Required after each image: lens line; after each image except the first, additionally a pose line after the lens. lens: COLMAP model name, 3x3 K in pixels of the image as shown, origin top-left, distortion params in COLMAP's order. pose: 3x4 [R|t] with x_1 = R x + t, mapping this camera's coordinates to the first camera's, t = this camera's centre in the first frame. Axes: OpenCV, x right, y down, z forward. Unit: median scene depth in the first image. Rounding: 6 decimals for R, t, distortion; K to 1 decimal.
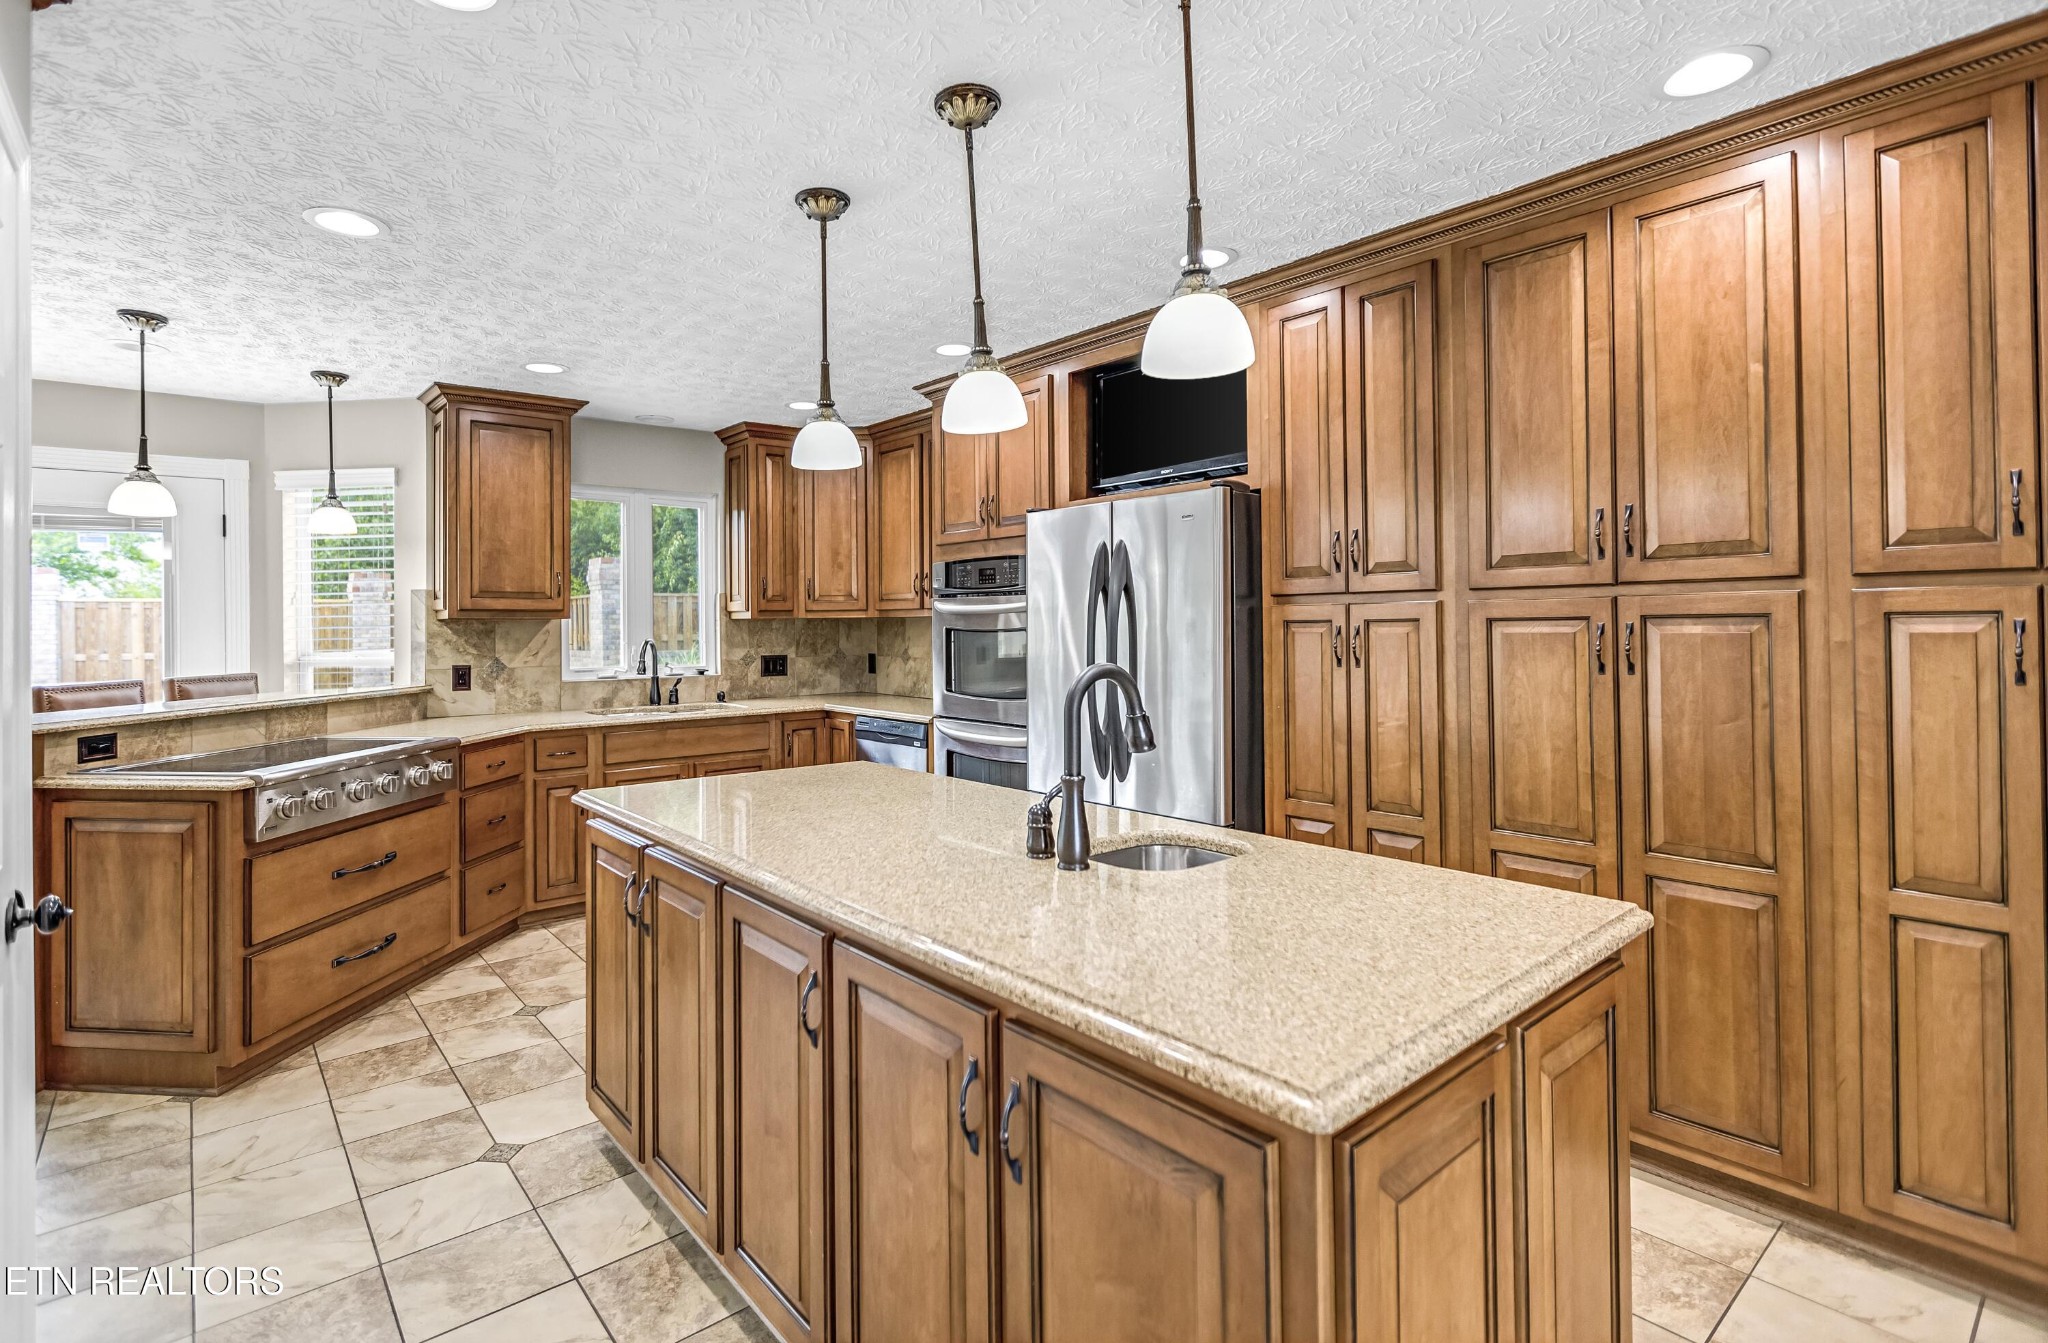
lens RADIAL K [[969.0, 0, 975.5], [0, 969.0, 616.9], [0, 0, 1]] dist [-0.000506, -0.000059]
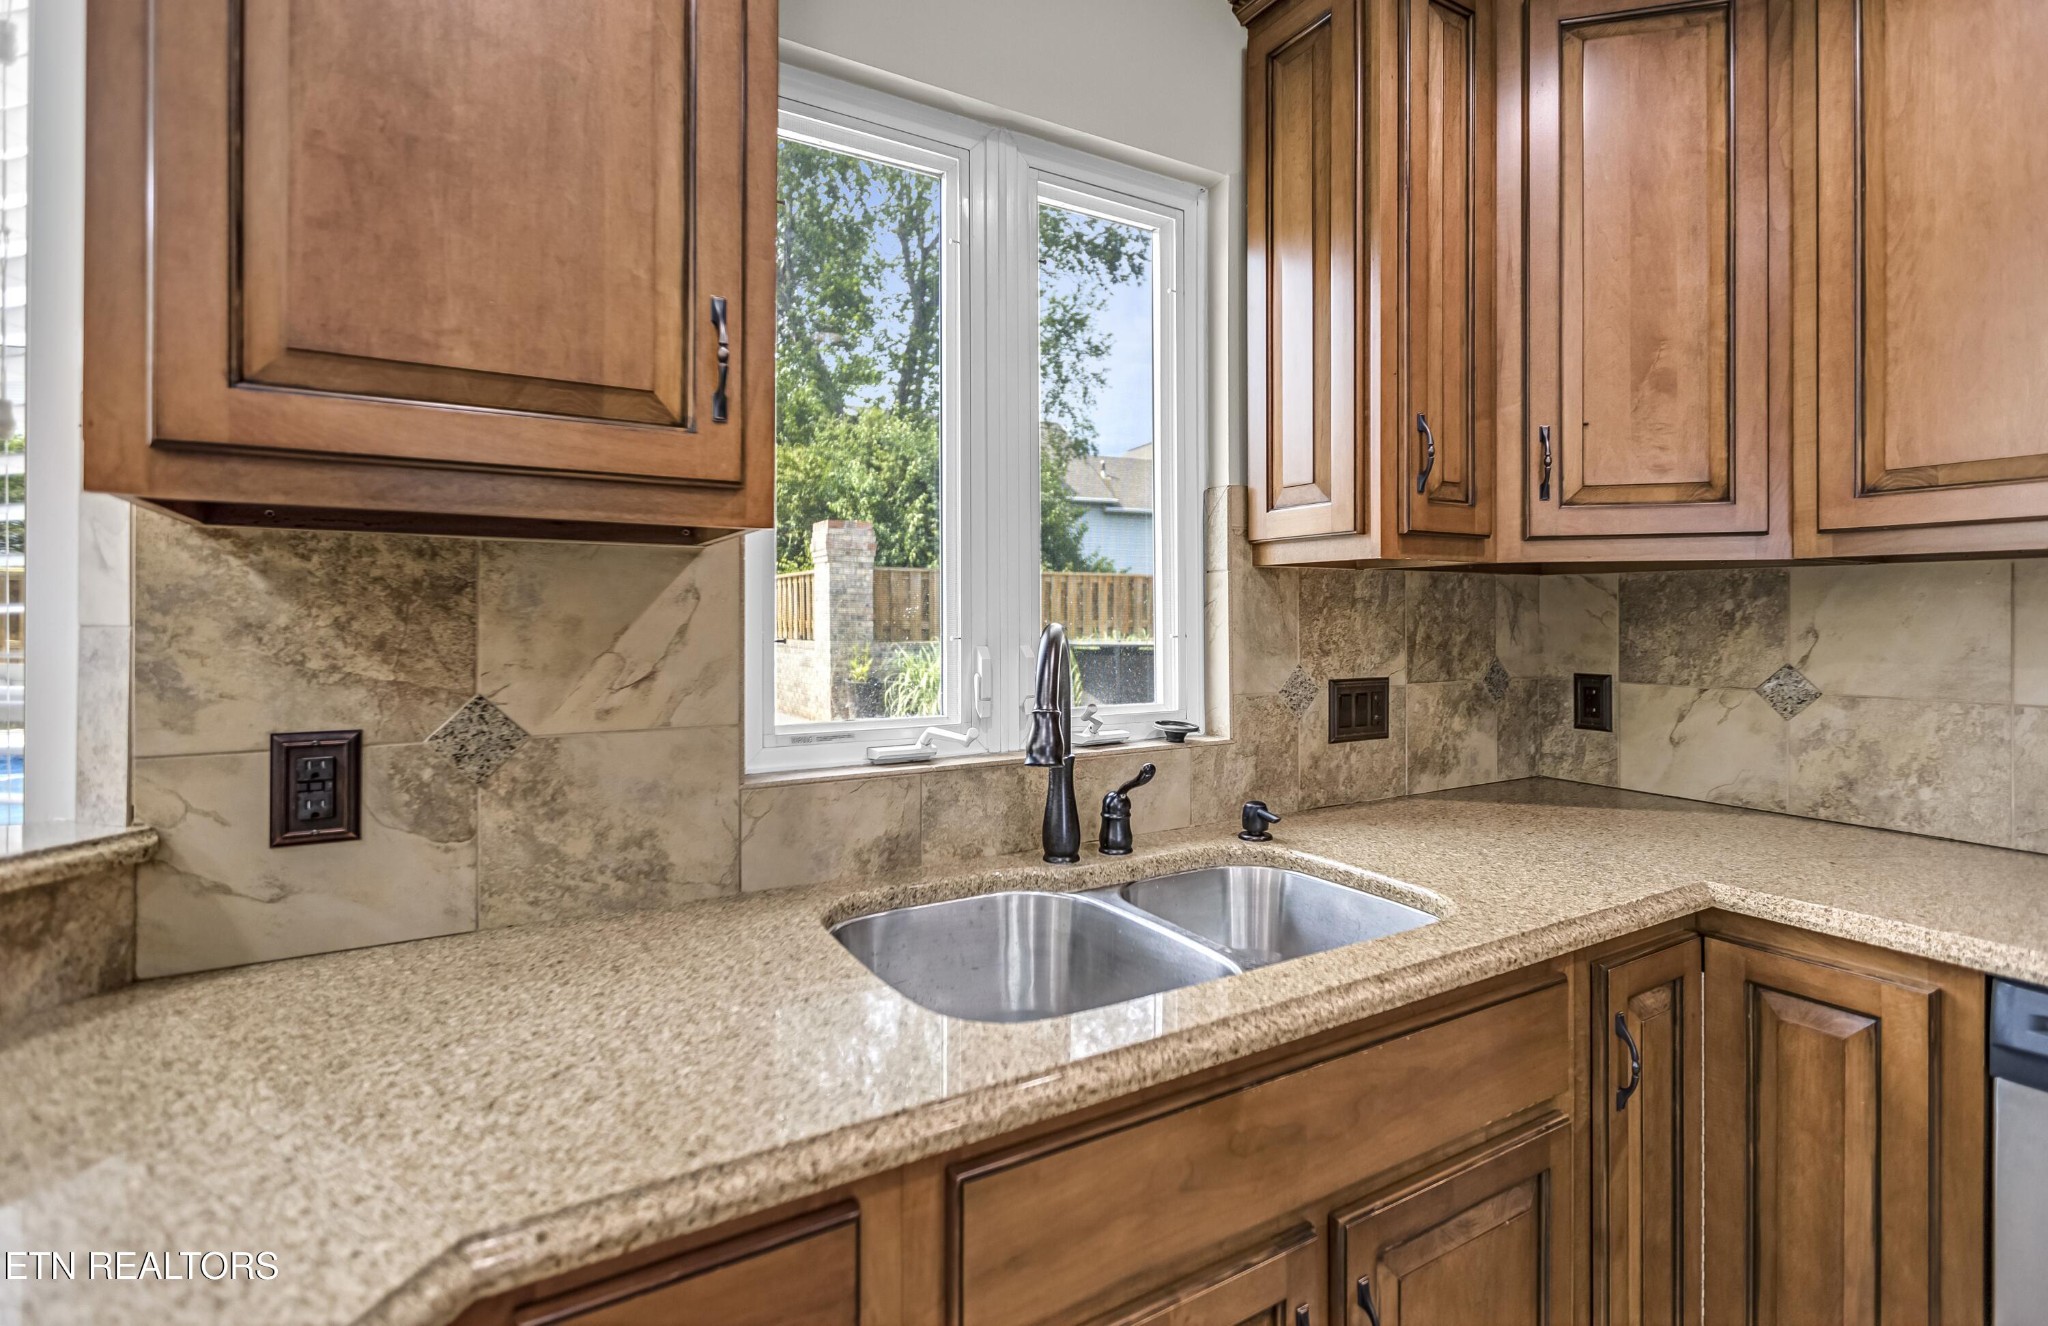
lens RADIAL K [[950.6, 0, 1038.5], [0, 950.6, 614.4], [0, 0, 1]] dist [0.000626, -0.000174]
pose [[0.989816, 0.009729, -0.142019, -0.327091], [-0.008706, 0.999931, 0.007825, 0.018872], [0.142085, -0.006509, 0.989833, 0.793024]]
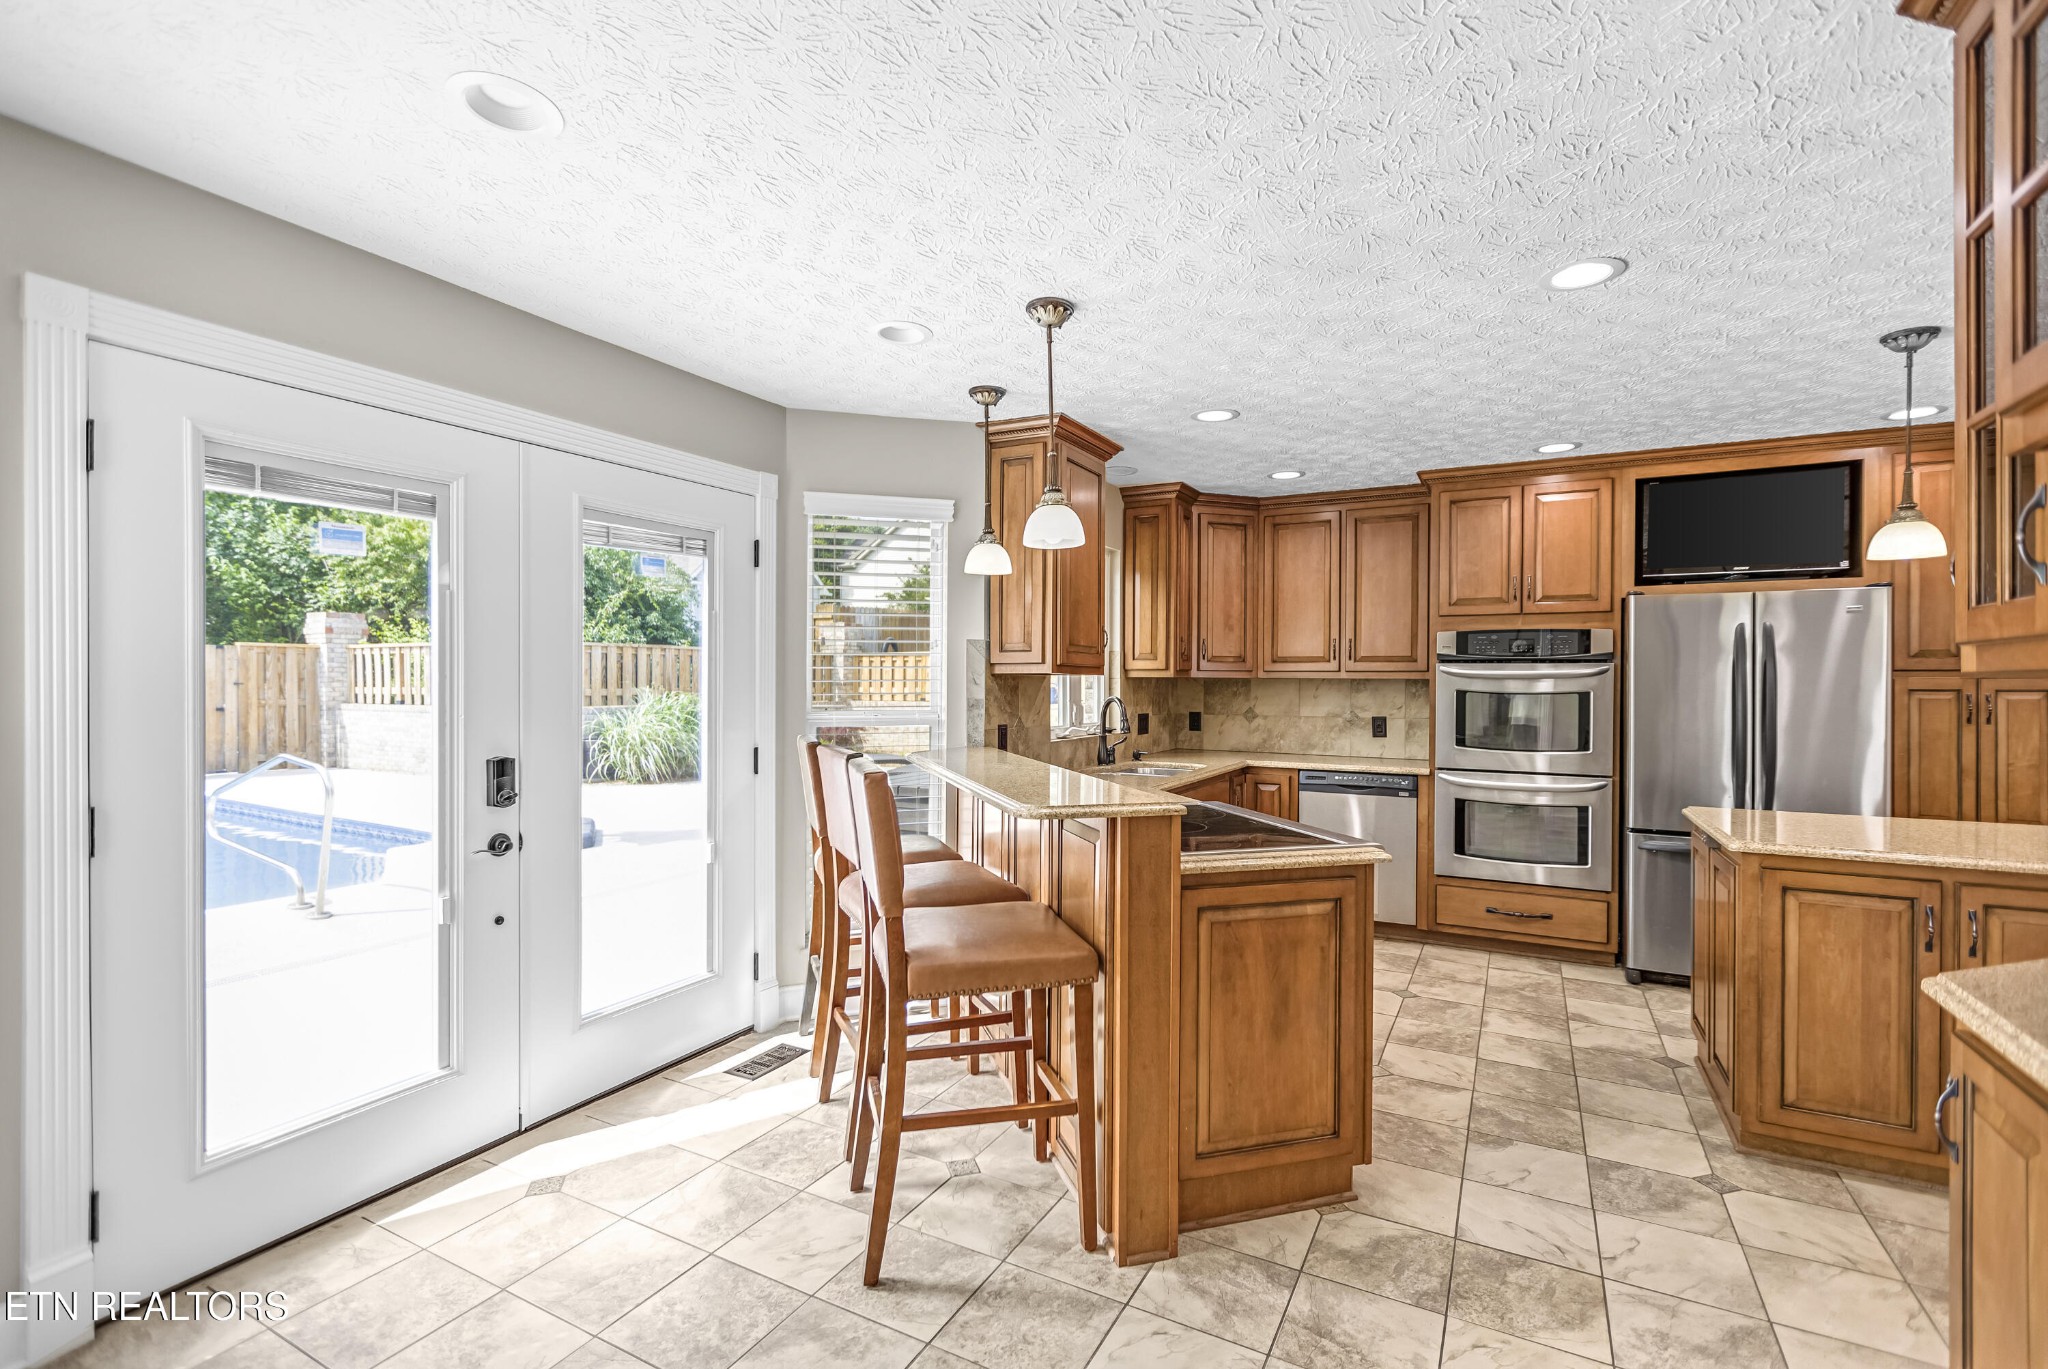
lens RADIAL K [[920.2, 0, 1033.8], [0, 920.2, 686.9], [0, 0, 1]] dist [0.015681, -0.010733]
pose [[0.921049, 0.012603, 0.389243, -0.829825], [-0.017309, 0.999813, 0.008586, 0.006540], [-0.389062, -0.014645, 0.921095, 0.191292]]
